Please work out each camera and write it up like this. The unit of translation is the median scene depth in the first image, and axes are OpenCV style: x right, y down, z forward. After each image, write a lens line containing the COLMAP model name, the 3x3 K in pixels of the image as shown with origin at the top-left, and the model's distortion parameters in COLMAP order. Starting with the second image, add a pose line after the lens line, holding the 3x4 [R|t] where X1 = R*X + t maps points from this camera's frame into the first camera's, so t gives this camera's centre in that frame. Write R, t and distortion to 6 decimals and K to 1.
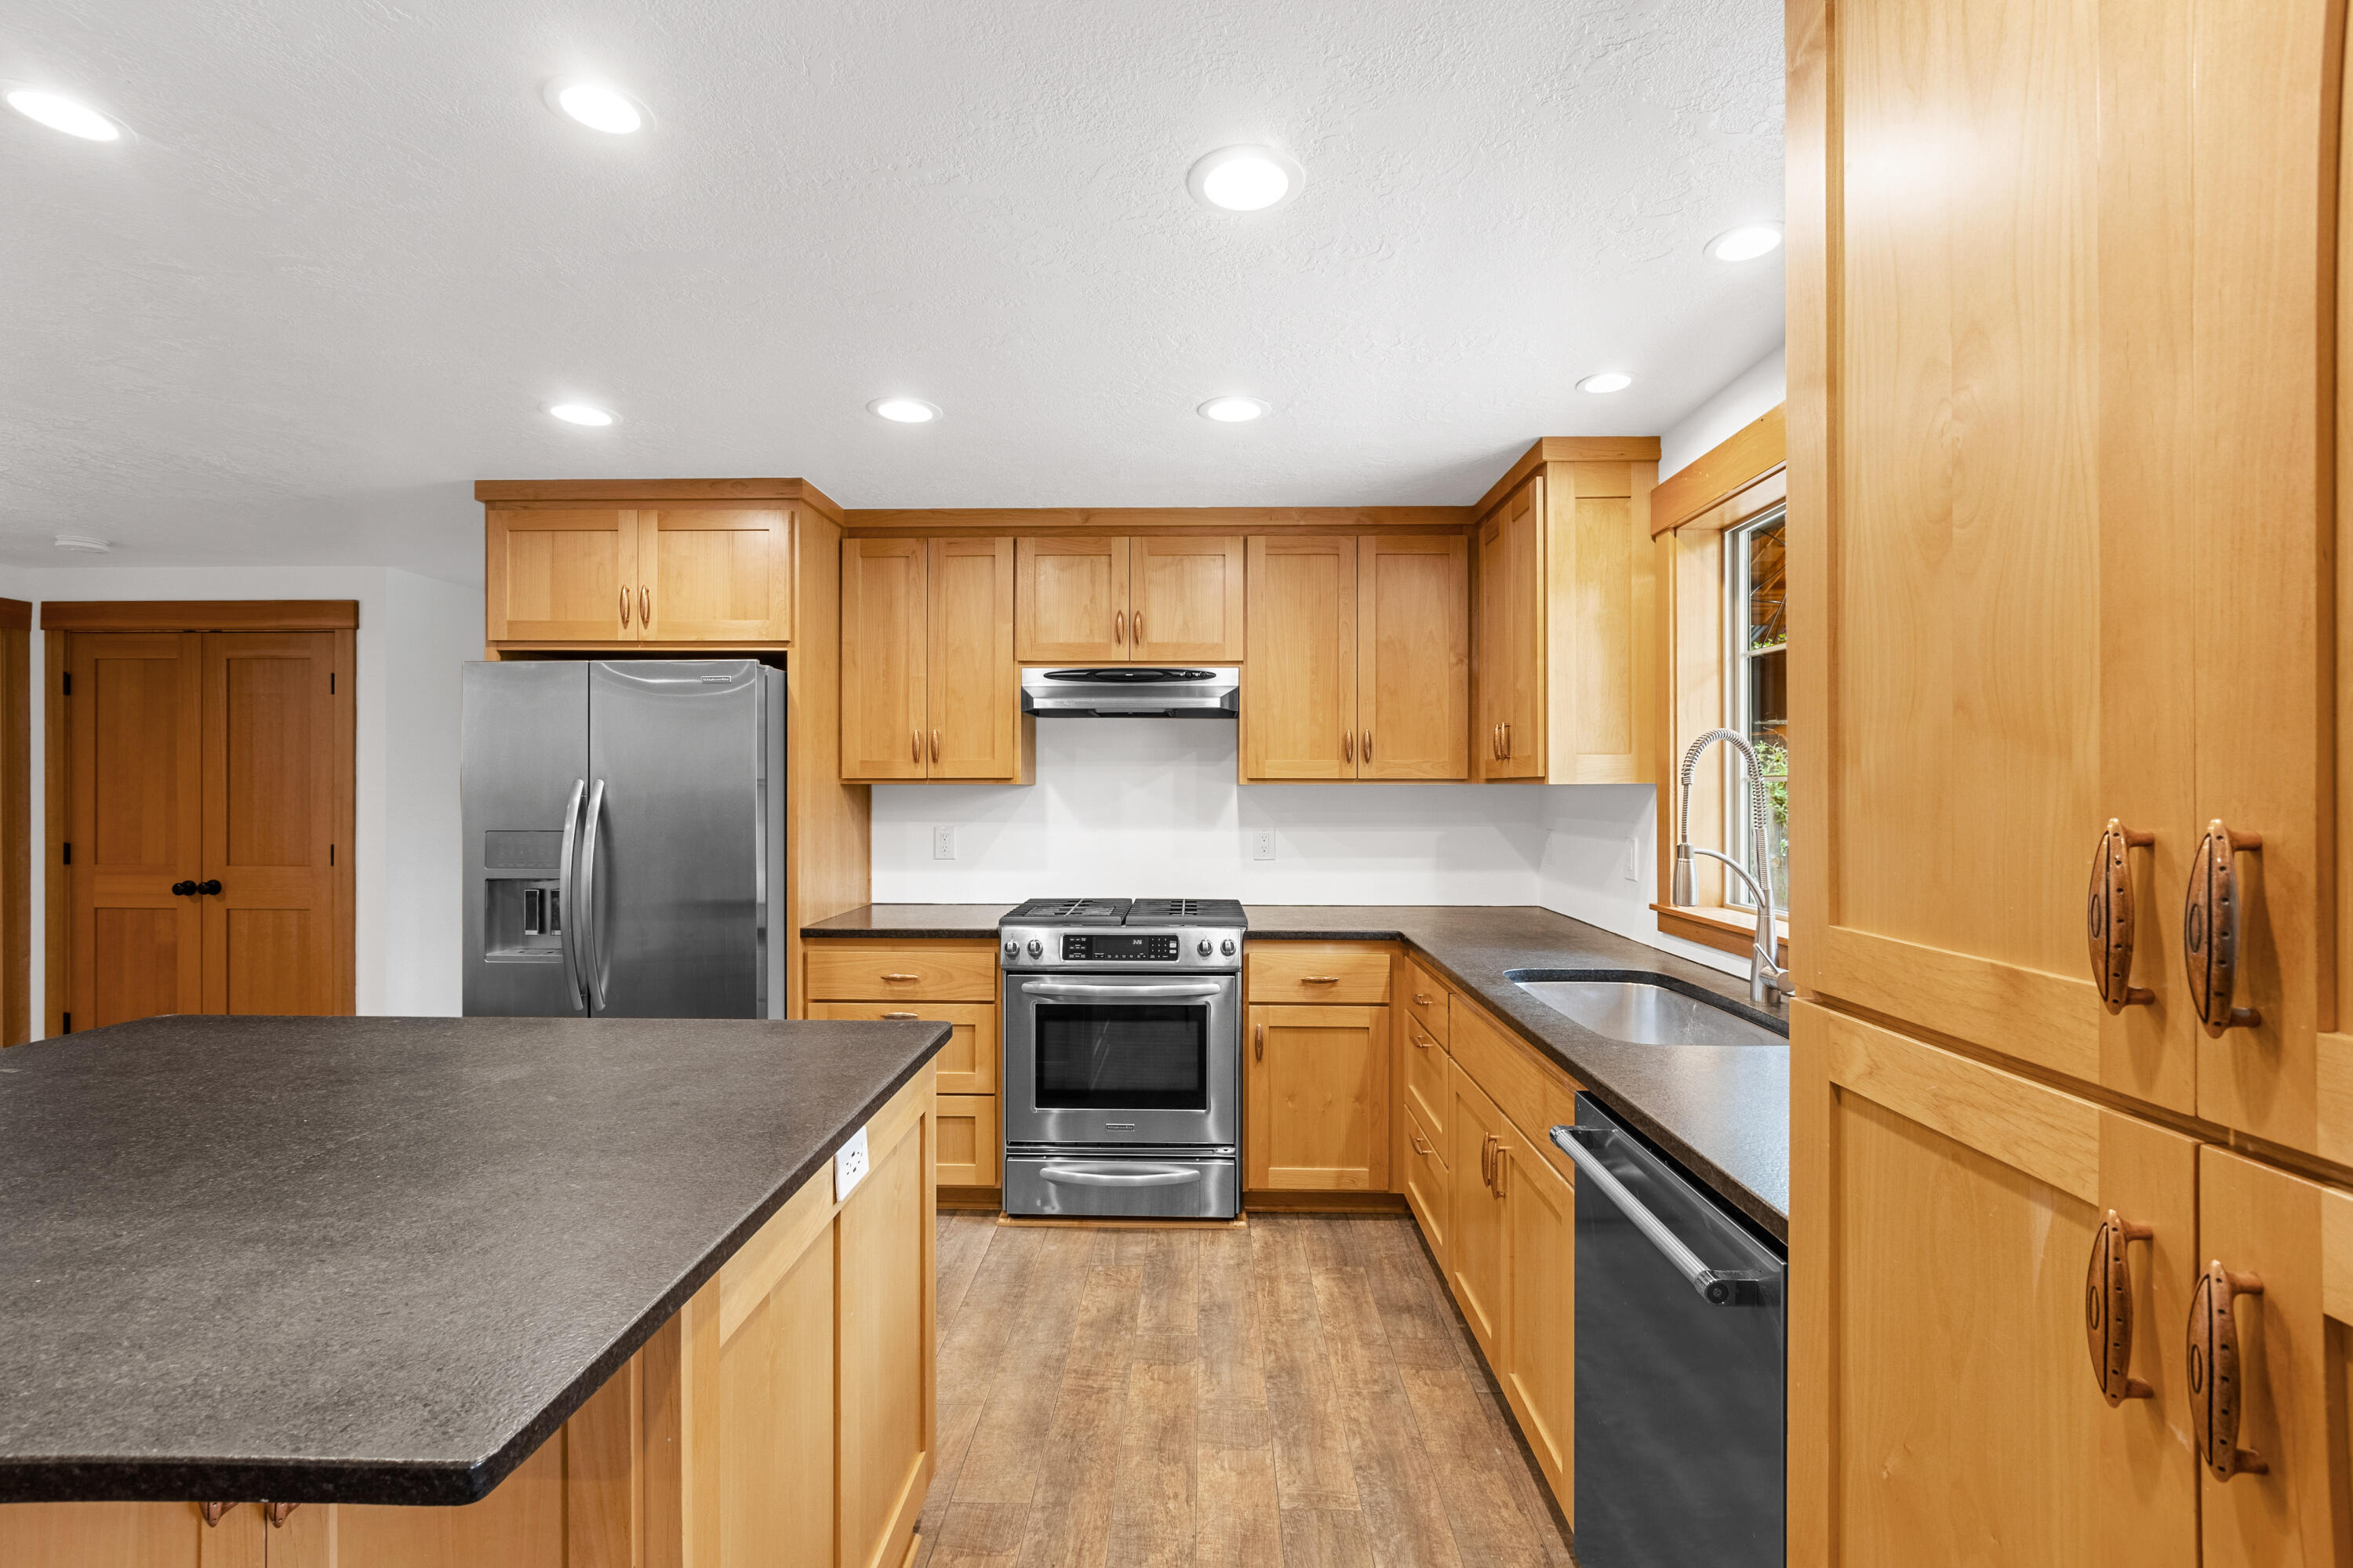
lens RADIAL K [[997.3, 0, 1183.2], [0, 997.3, 789.2], [0, 0, 1]] dist [-0.008823, -0.000216]
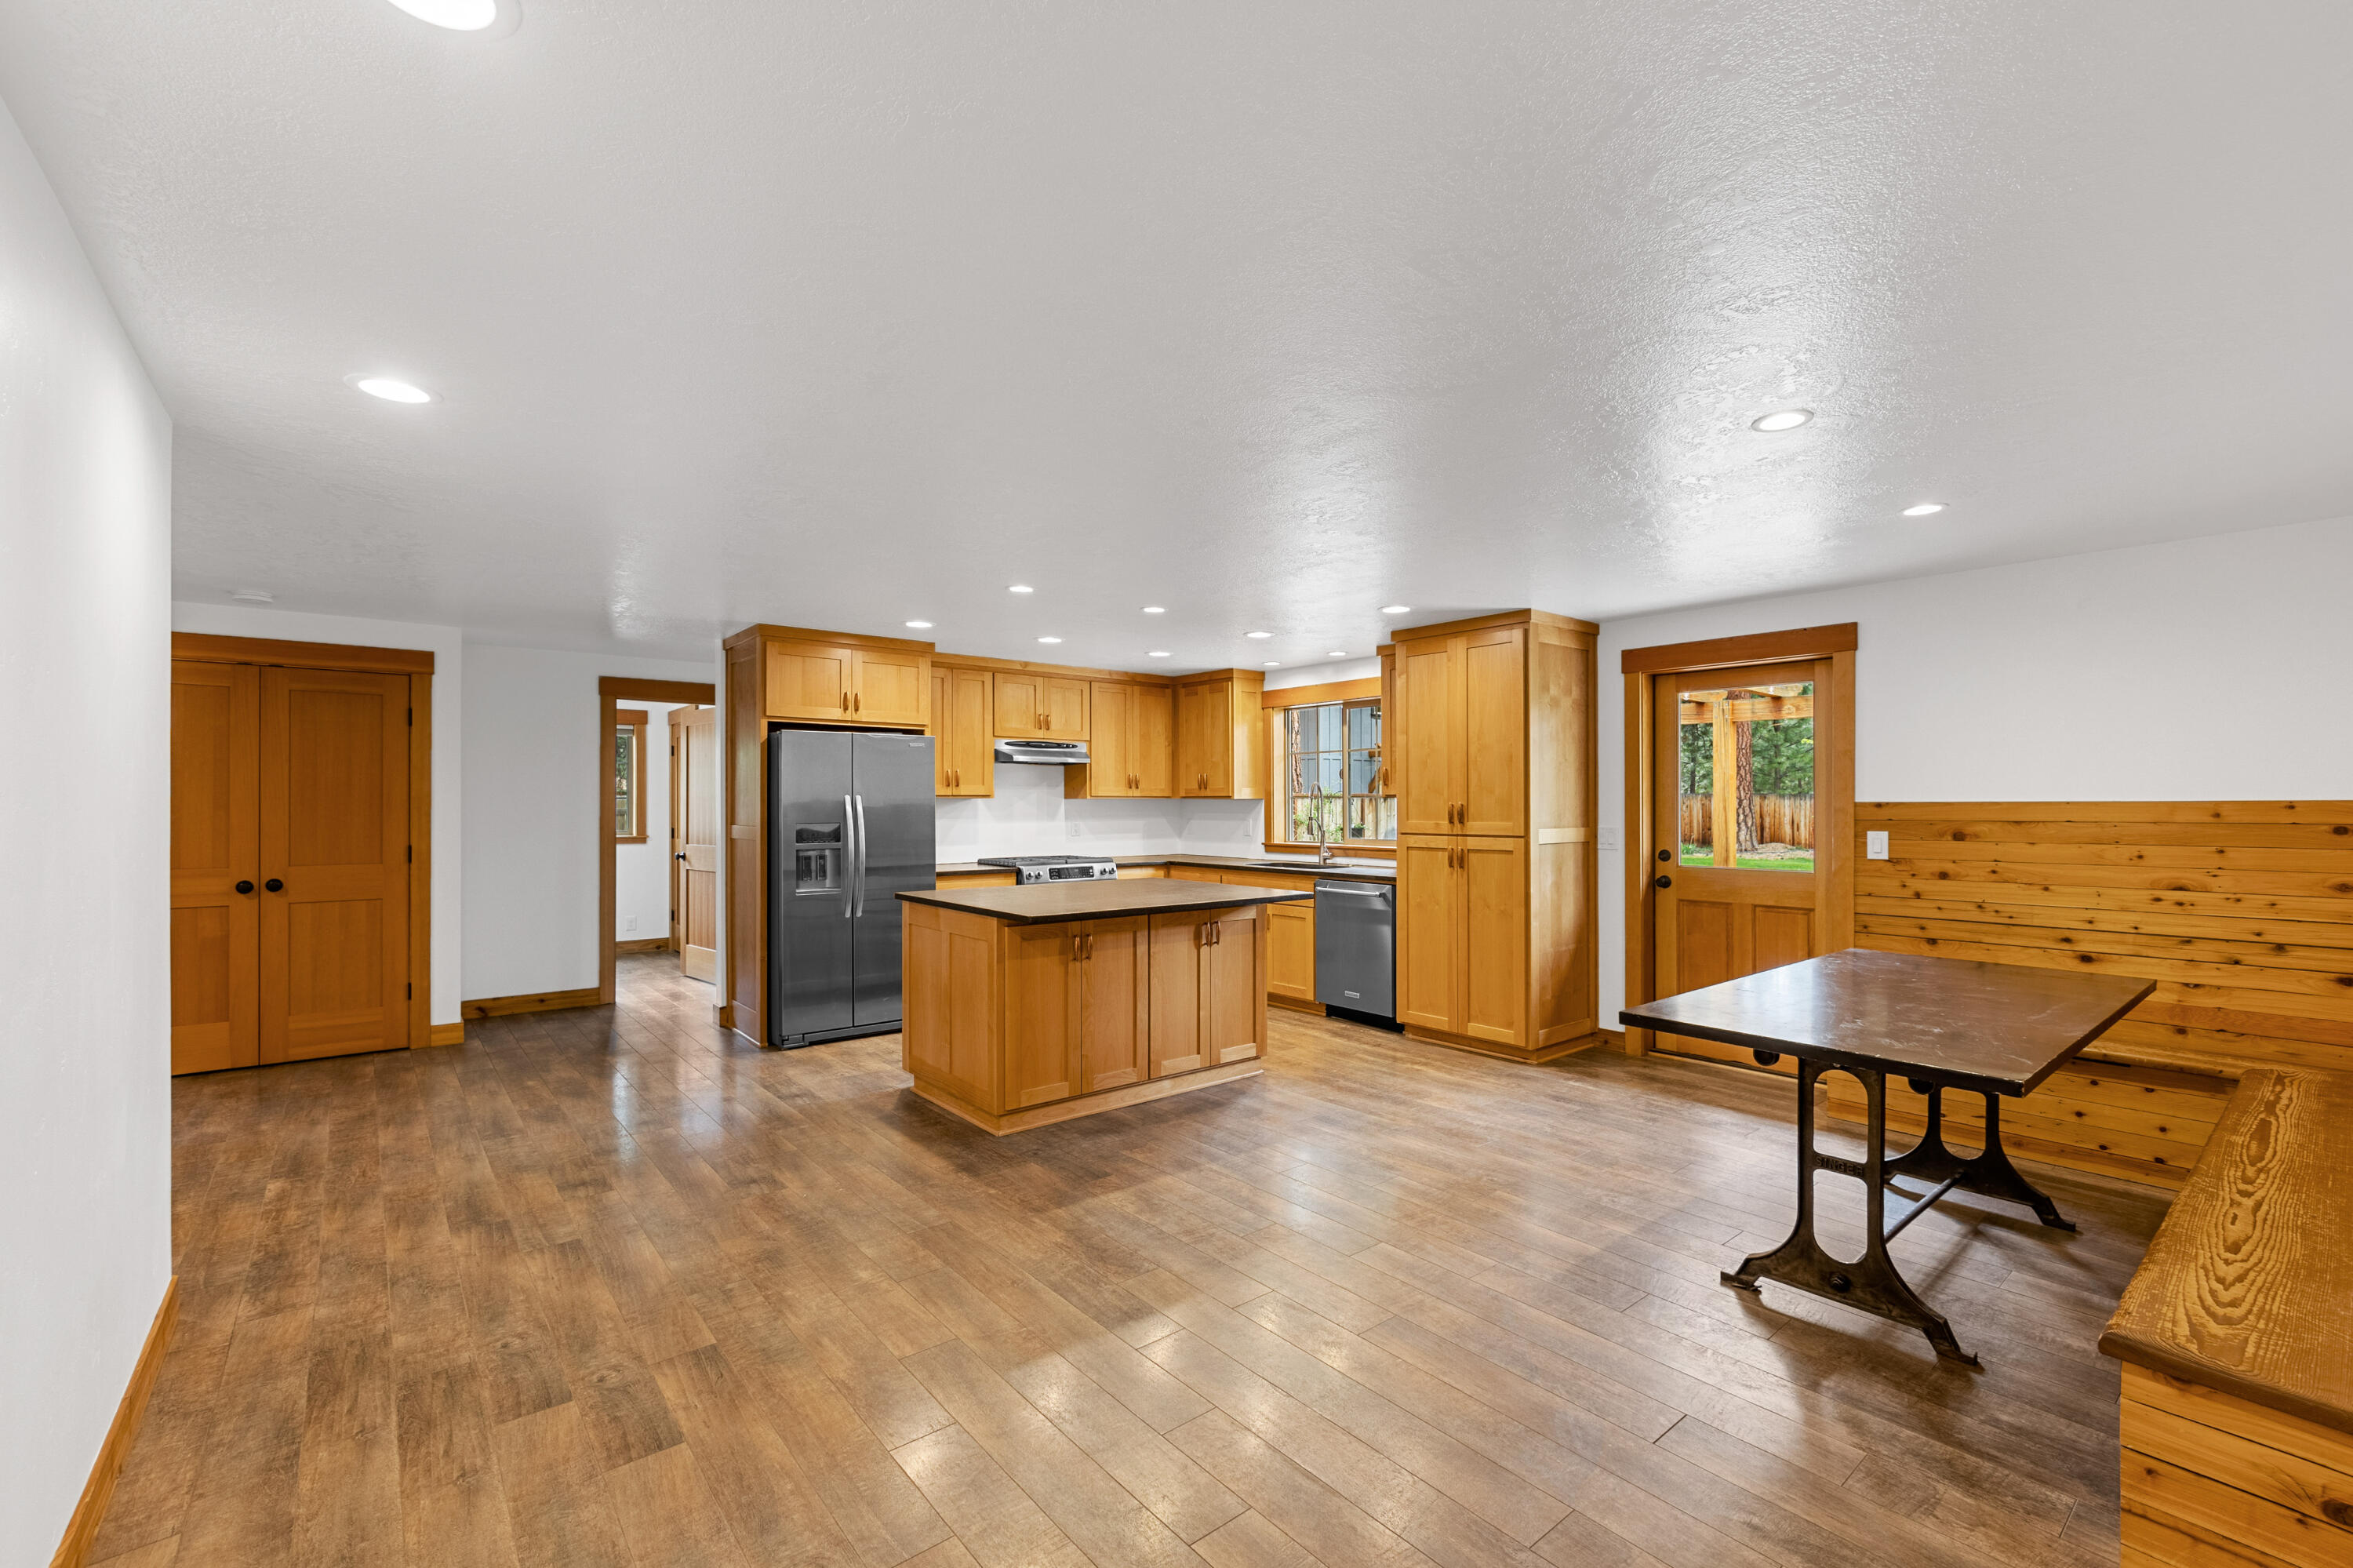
lens RADIAL K [[998.1, 0, 1178.7], [0, 998.1, 800.2], [0, 0, 1]] dist [-0.000831, 0.000222]
pose [[0.758529, 0.000816, 0.651639, -1.177656], [0.001785, 0.999993, -0.003330, 0.005842], [-0.651637, 0.003689, 0.758522, -0.735929]]
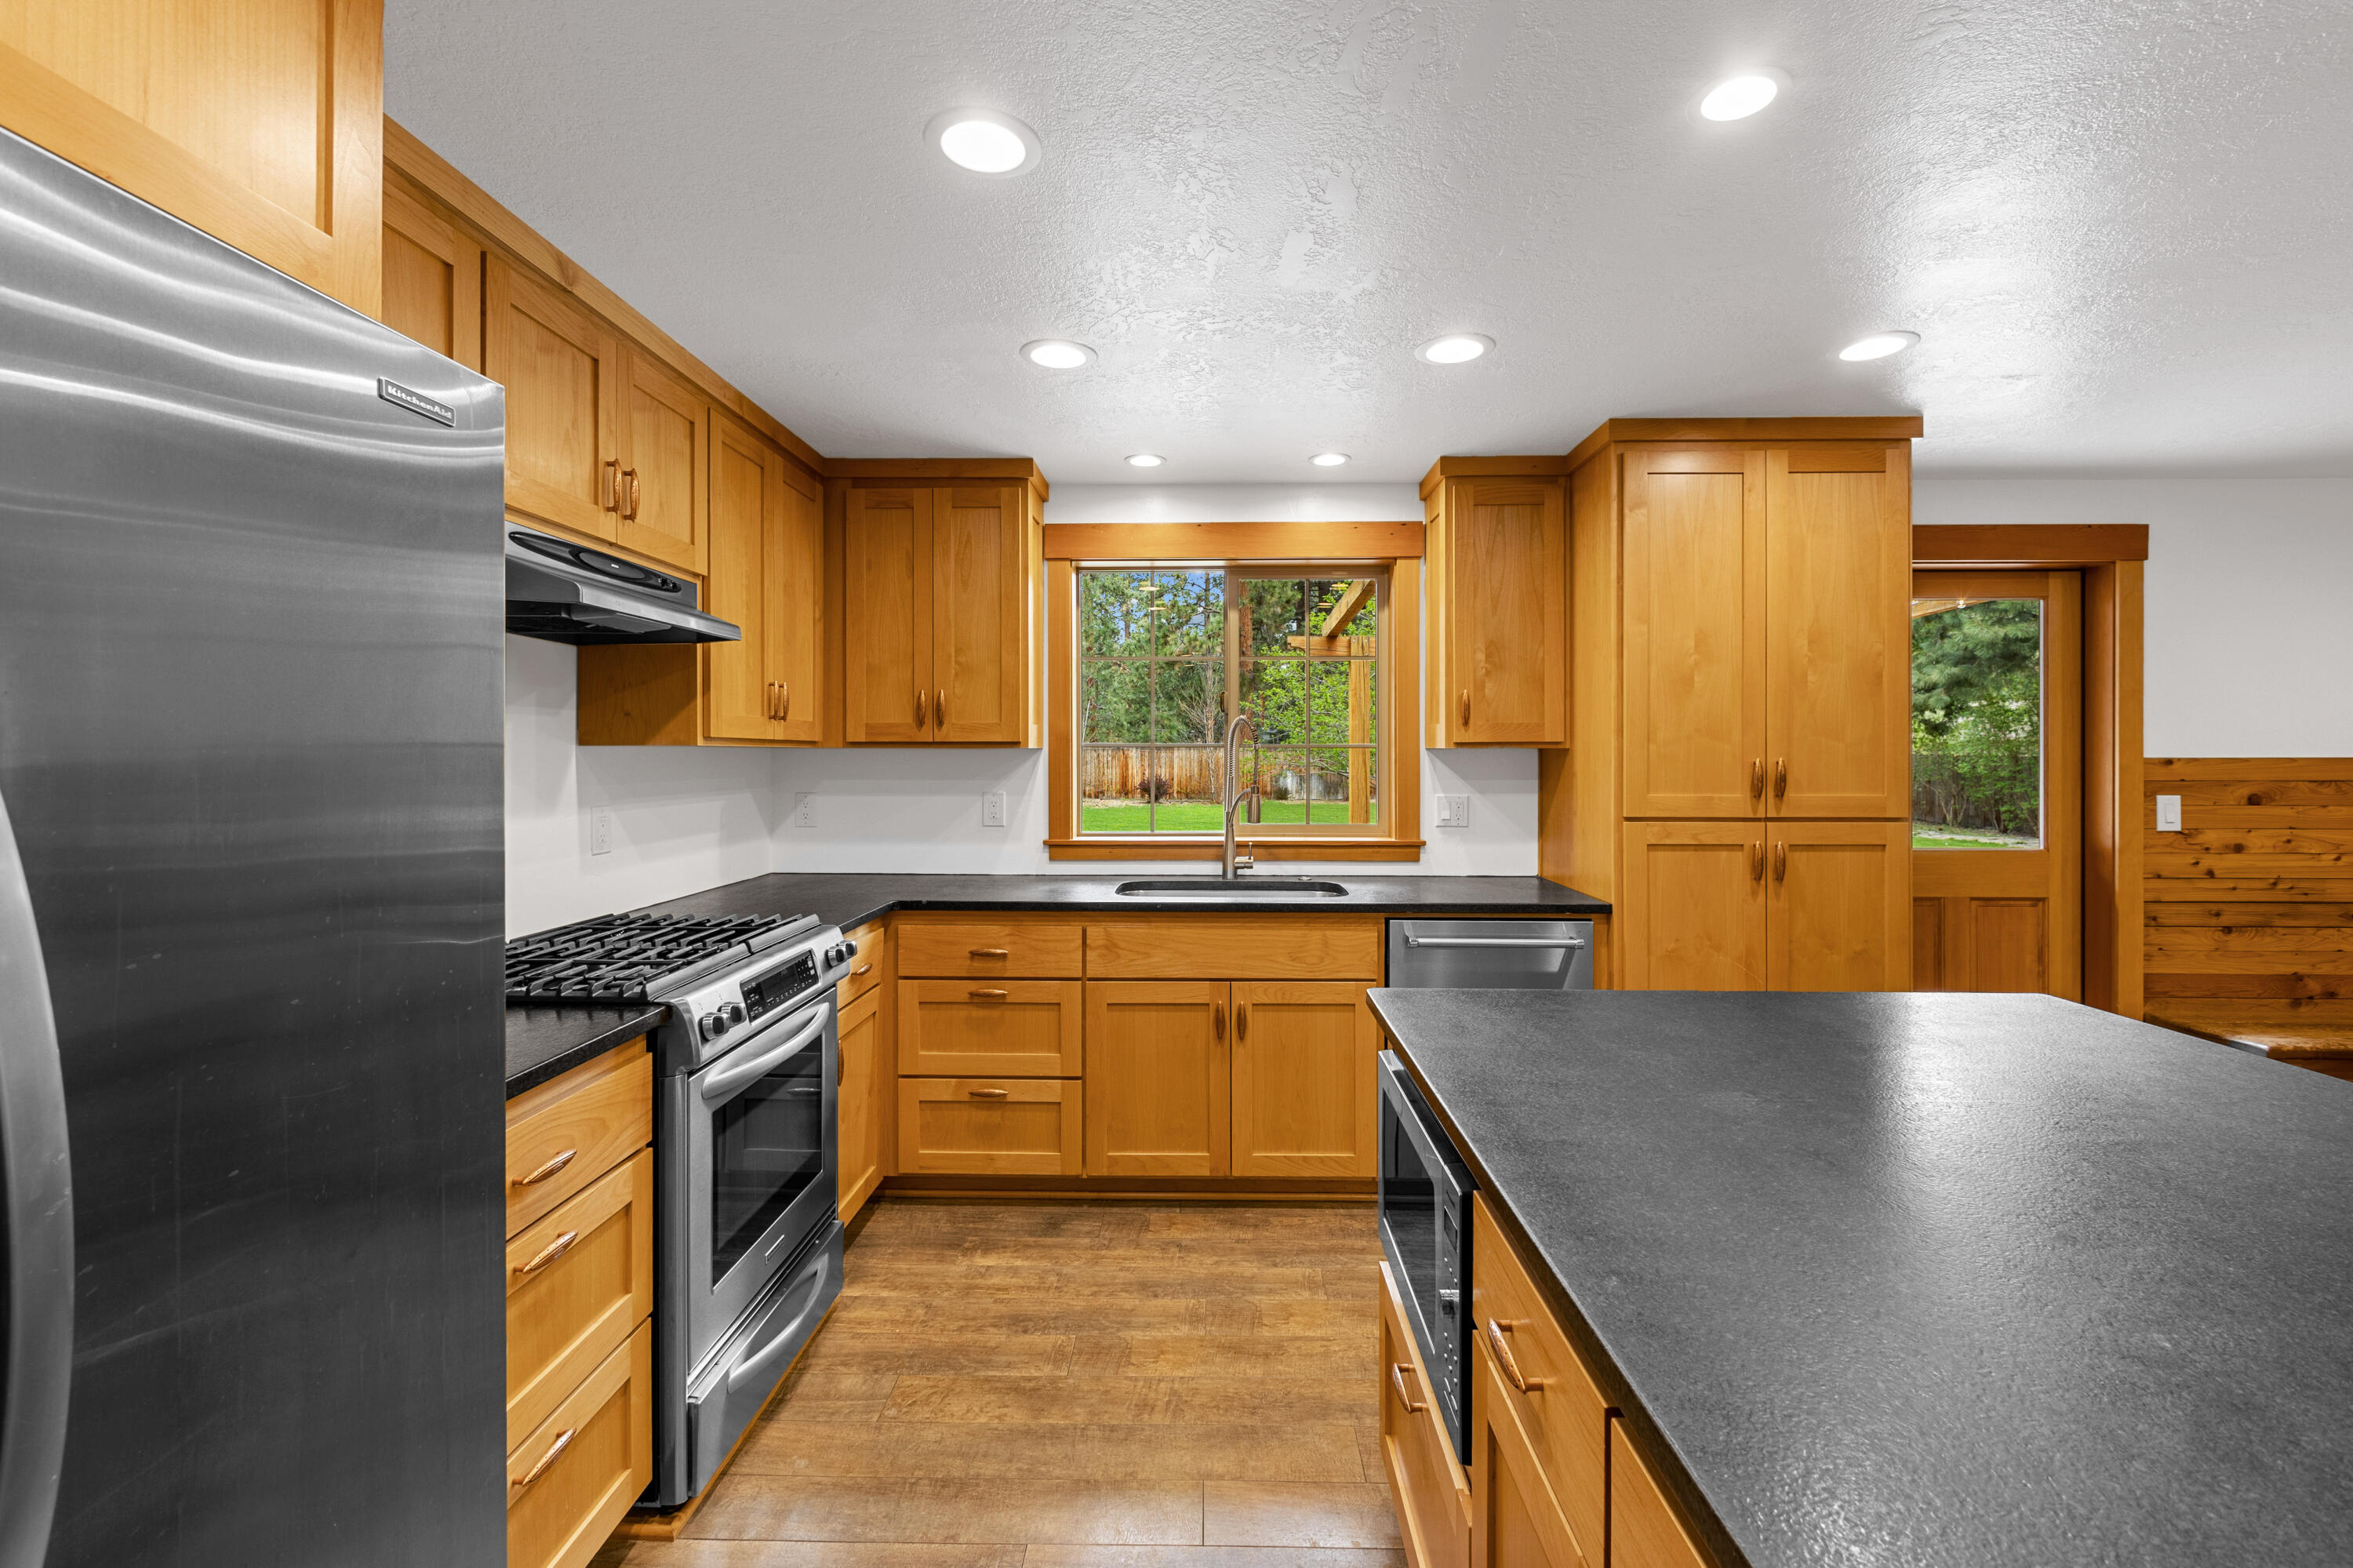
lens RADIAL K [[1010.3, 0, 1178.2], [0, 1010.3, 751.3], [0, 0, 1]] dist [-0.006173, -0.000198]
pose [[0.002990, 0.001761, 0.999994, -0.673868], [-0.000094, 0.999998, -0.001761, 0.000794], [-0.999996, -0.000089, 0.002990, 0.648955]]
